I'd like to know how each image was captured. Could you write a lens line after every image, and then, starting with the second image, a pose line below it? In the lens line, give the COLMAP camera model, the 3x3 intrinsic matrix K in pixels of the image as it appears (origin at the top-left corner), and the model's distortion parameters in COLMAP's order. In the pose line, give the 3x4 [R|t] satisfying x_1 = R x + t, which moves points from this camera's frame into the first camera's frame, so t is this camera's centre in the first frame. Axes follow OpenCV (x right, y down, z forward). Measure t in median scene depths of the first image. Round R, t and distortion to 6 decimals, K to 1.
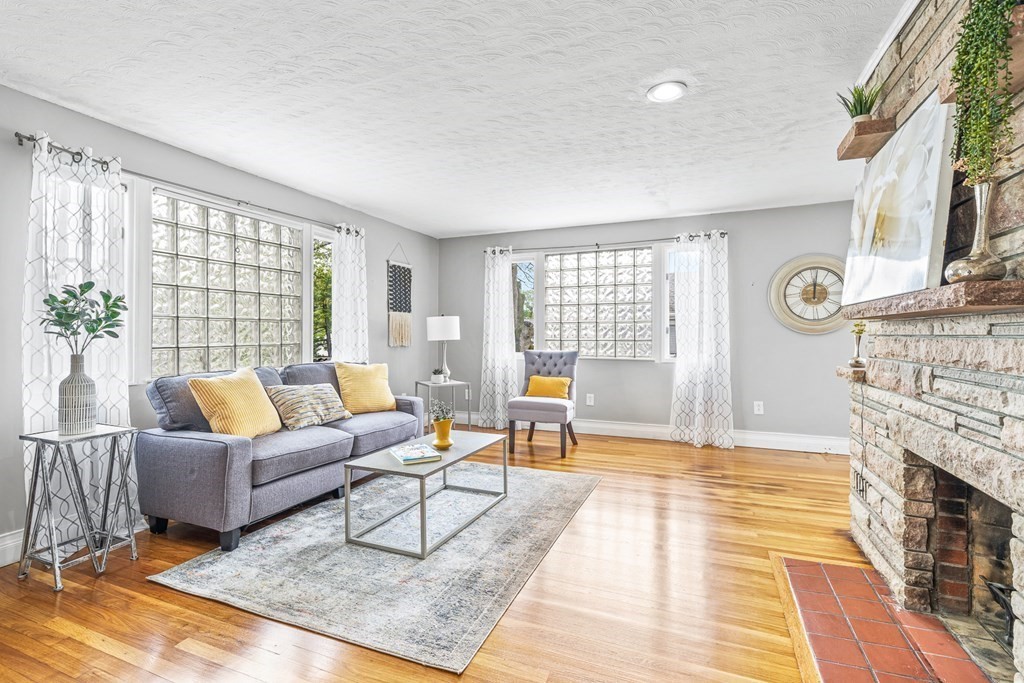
lens RADIAL K [[480.7, 0, 505.4], [0, 480.7, 334.3], [0, 0, 1]] dist [0.010798, -0.003417]
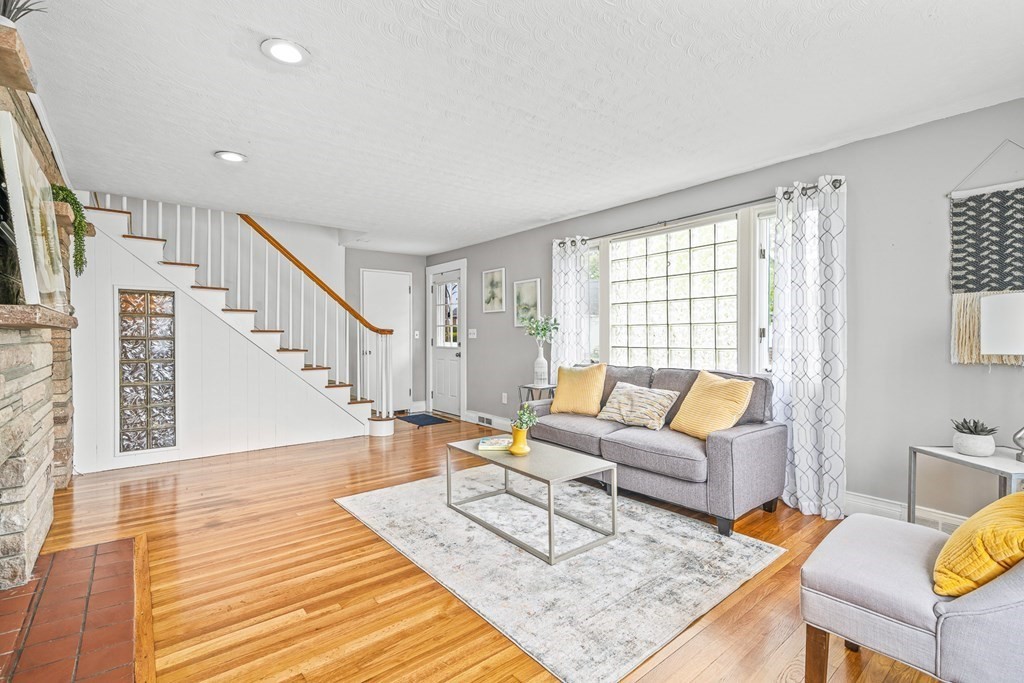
lens RADIAL K [[480.7, 0, 512.0], [0, 480.7, 336.2], [0, 0, 1]] dist [0.010798, -0.003417]
pose [[-0.478846, 0.006379, -0.877876, 0.433293], [-0.002304, 0.999961, 0.008522, -0.006153], [0.877896, 0.006103, -0.478813, 0.847719]]
